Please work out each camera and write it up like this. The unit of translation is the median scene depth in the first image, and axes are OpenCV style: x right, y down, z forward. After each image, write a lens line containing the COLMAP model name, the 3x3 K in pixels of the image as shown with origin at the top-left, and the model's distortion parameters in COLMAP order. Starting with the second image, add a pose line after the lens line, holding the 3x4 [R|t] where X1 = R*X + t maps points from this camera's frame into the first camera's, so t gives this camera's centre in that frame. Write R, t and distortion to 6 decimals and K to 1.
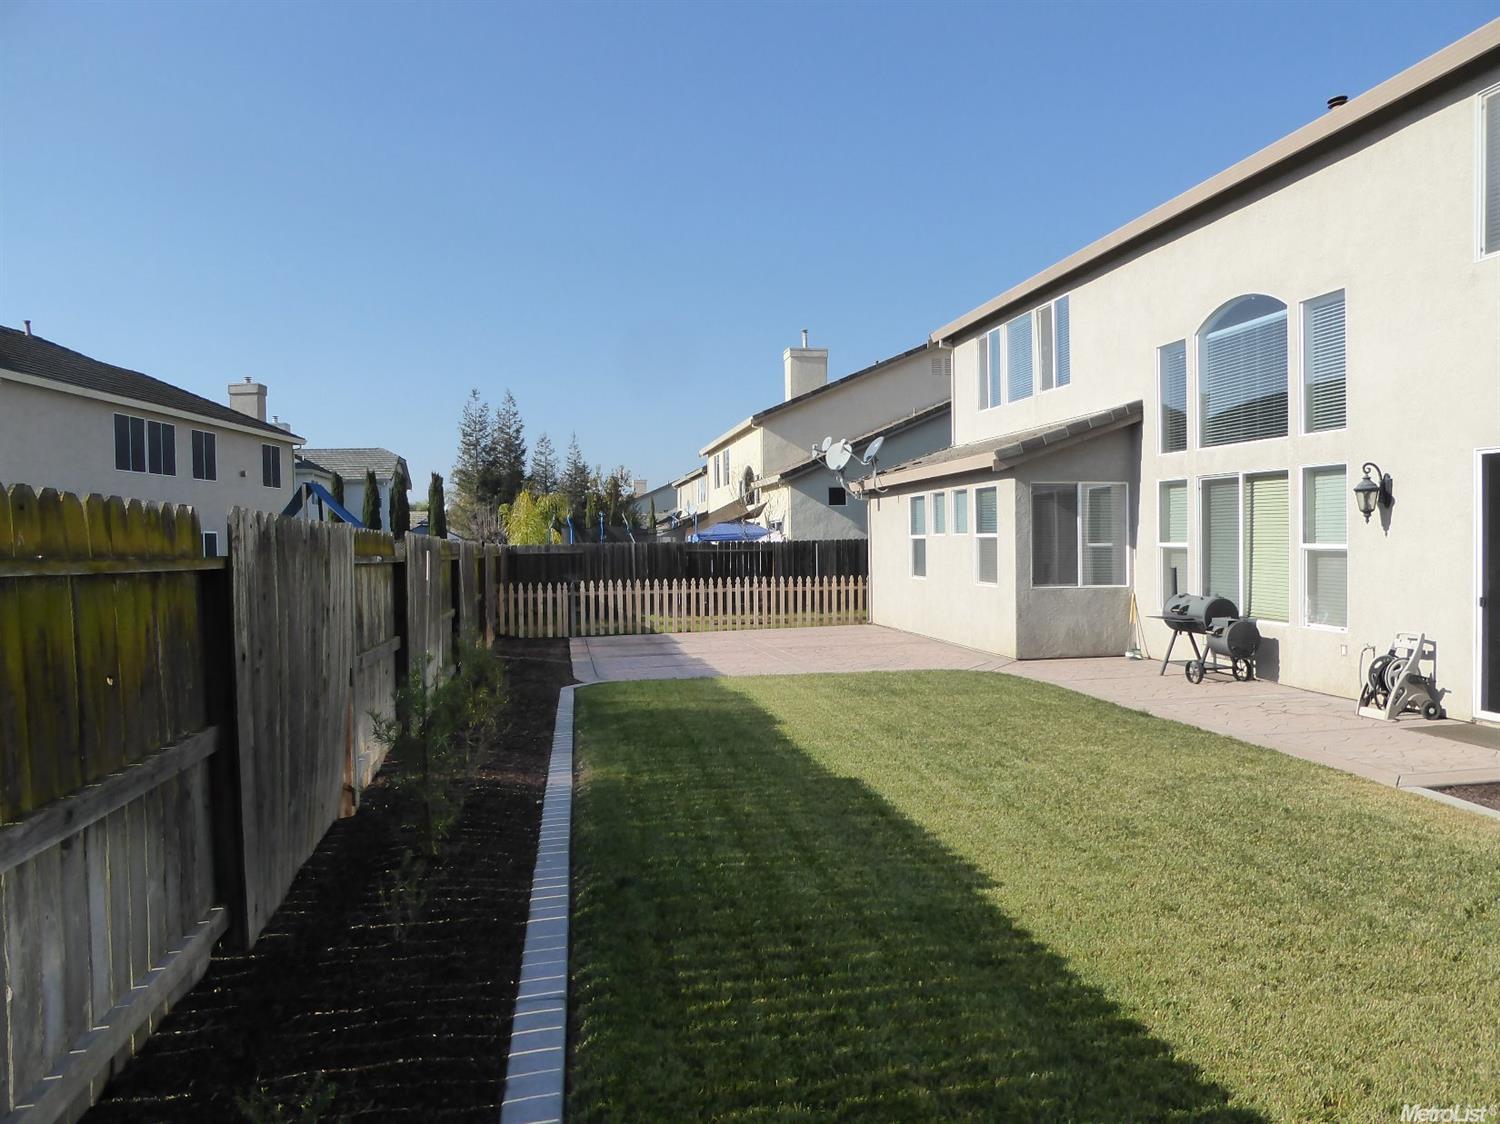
lens RADIAL K [[1073.4, 0, 789.8], [0, 1073.4, 517.6], [0, 0, 1]] dist [0.000505, -0.000817]
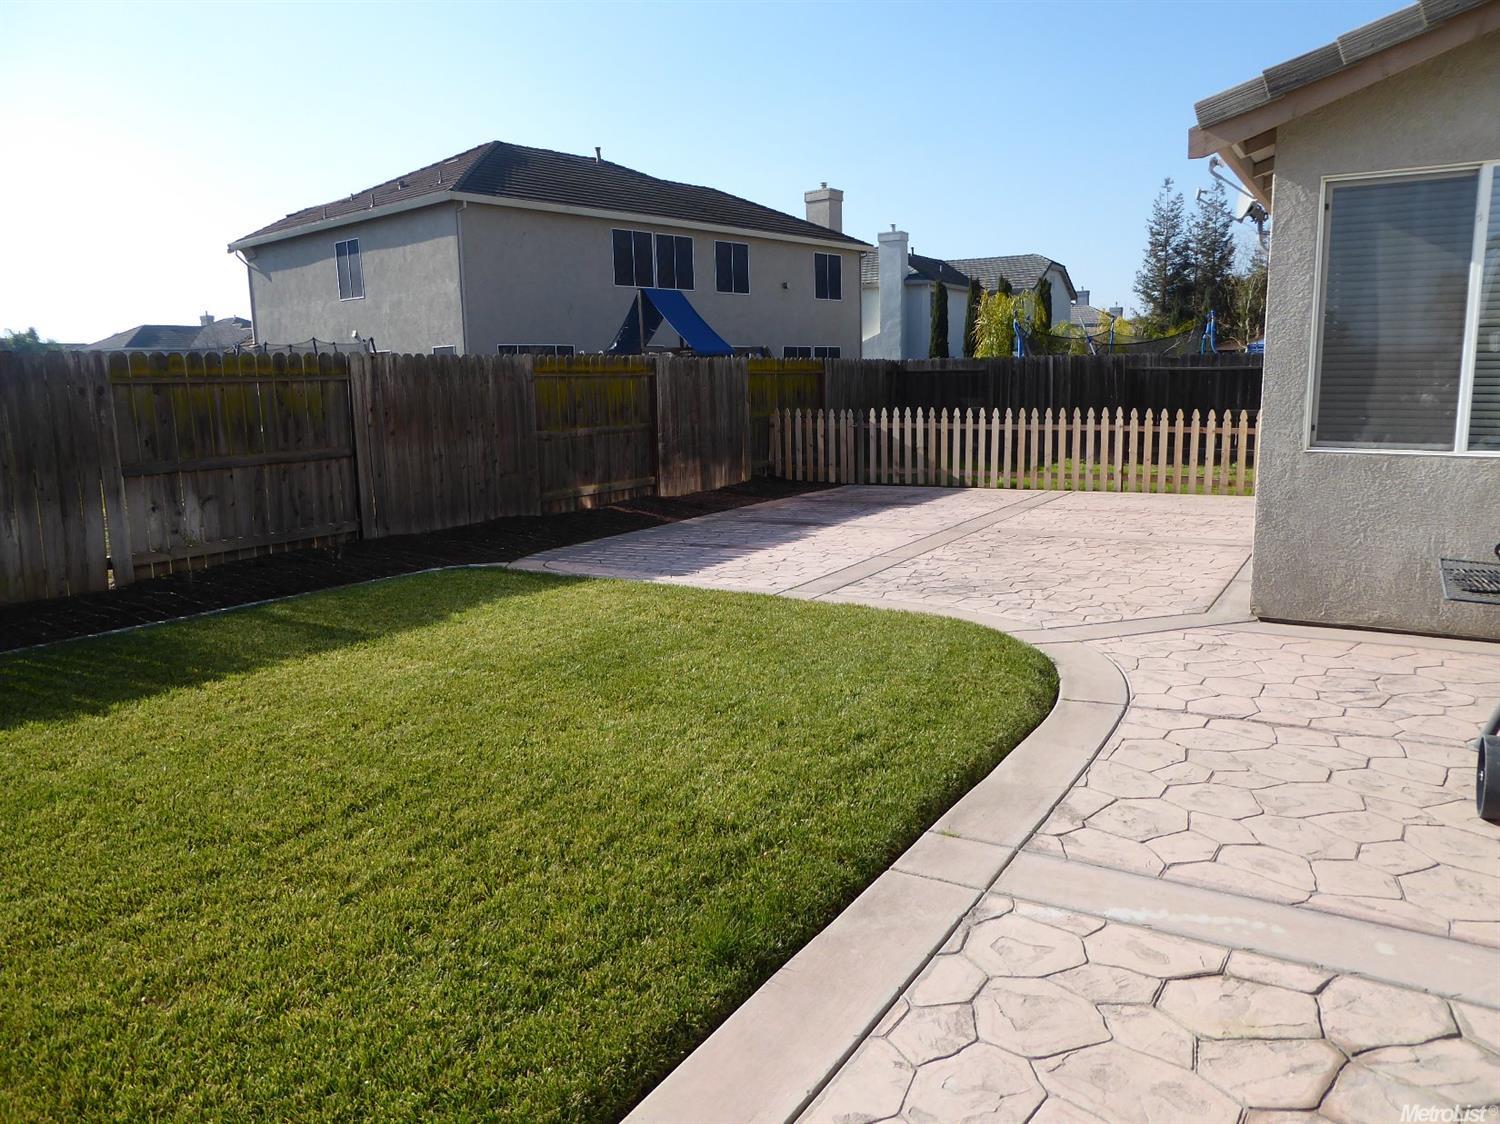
lens RADIAL K [[1089.3, 0, 788.9], [0, 1089.3, 560.0], [0, 0, 1]] dist [-0.005275, -0.000020]
pose [[0.736502, 0.118213, -0.666026, 0.264301], [0.016650, 0.981145, 0.192556, 0.017331], [0.676231, -0.152907, 0.720647, 0.414623]]
